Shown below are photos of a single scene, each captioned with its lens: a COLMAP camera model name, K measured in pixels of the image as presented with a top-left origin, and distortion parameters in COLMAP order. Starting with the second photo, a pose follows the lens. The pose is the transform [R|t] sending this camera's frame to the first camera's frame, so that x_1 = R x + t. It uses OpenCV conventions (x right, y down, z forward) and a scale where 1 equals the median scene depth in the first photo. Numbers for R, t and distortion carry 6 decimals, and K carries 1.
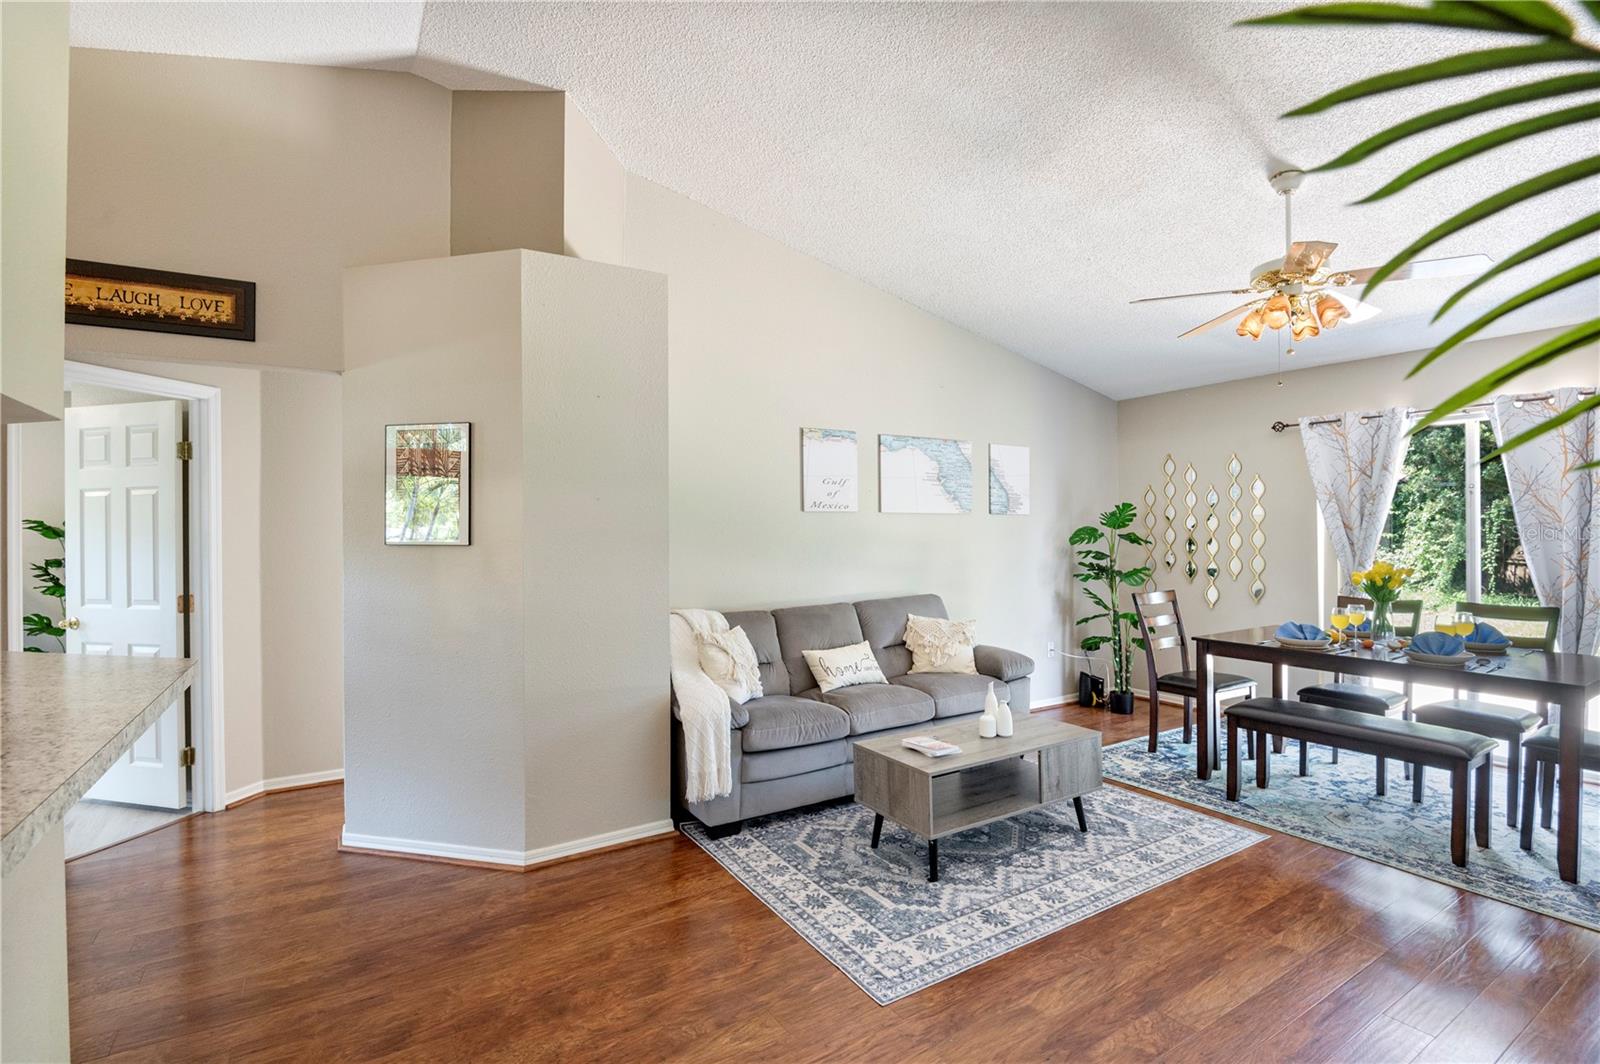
lens RADIAL K [[735.5, 0, 806.5], [0, 735.5, 533.7], [0, 0, 1]] dist [-0.009527, -0.006664]
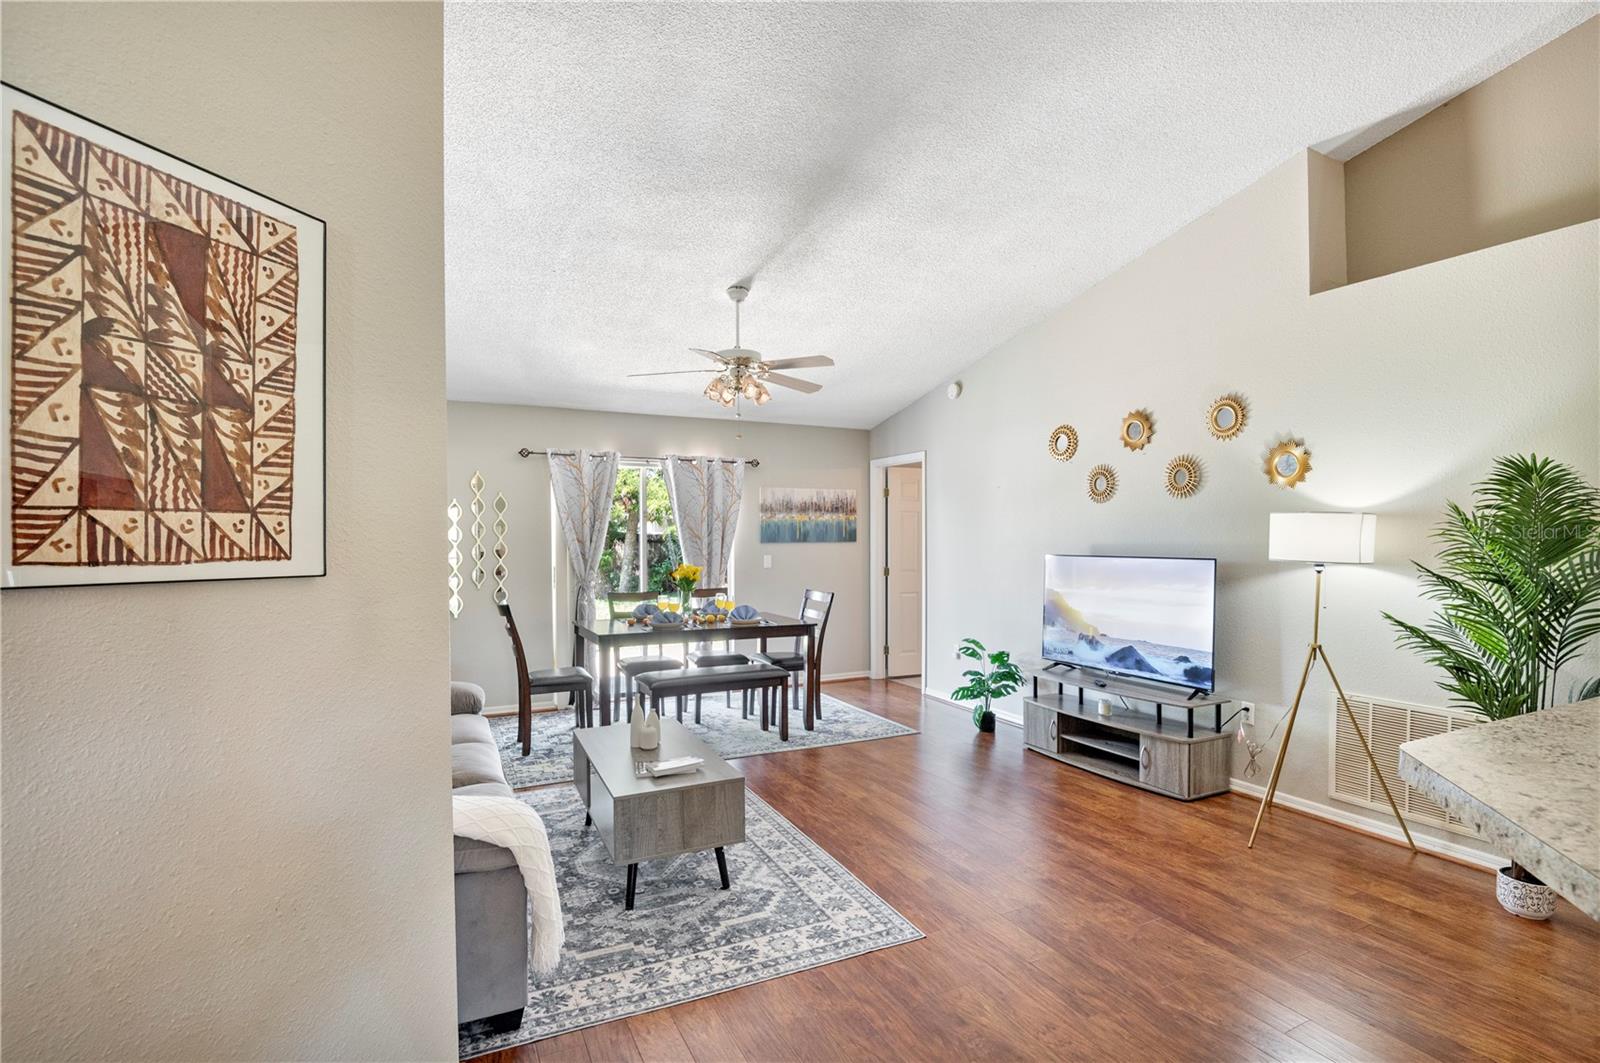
lens RADIAL K [[735.5, 0, 802.2], [0, 735.5, 533.1], [0, 0, 1]] dist [-0.009527, -0.006664]
pose [[0.122436, 0.015880, 0.992349, -0.527968], [0.004232, 0.999855, -0.016523, 0.002210], [-0.992467, 0.006222, 0.122351, 0.493832]]
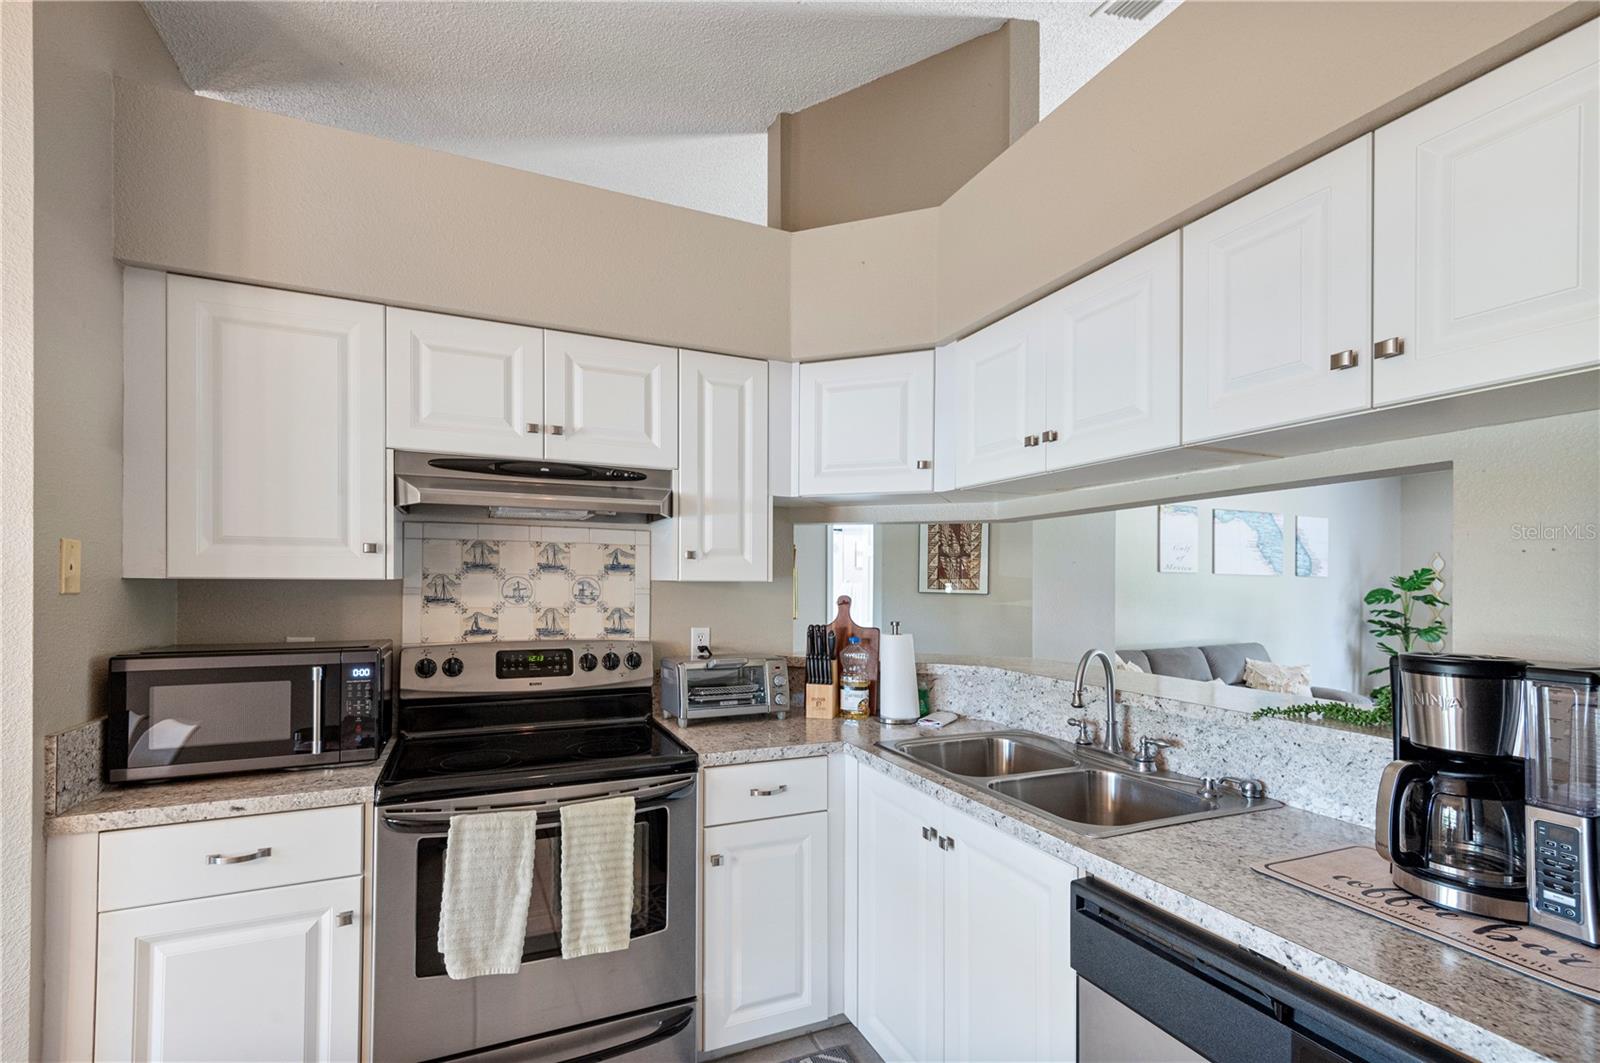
lens RADIAL K [[735.5, 0, 793.2], [0, 735.5, 570.3], [0, 0, 1]] dist [-0.009527, -0.006664]
pose [[0.989213, 0.018567, -0.145301, -0.426258], [-0.021580, 0.999583, -0.019185, 0.004061], [0.144884, 0.022113, 0.989201, -0.300341]]
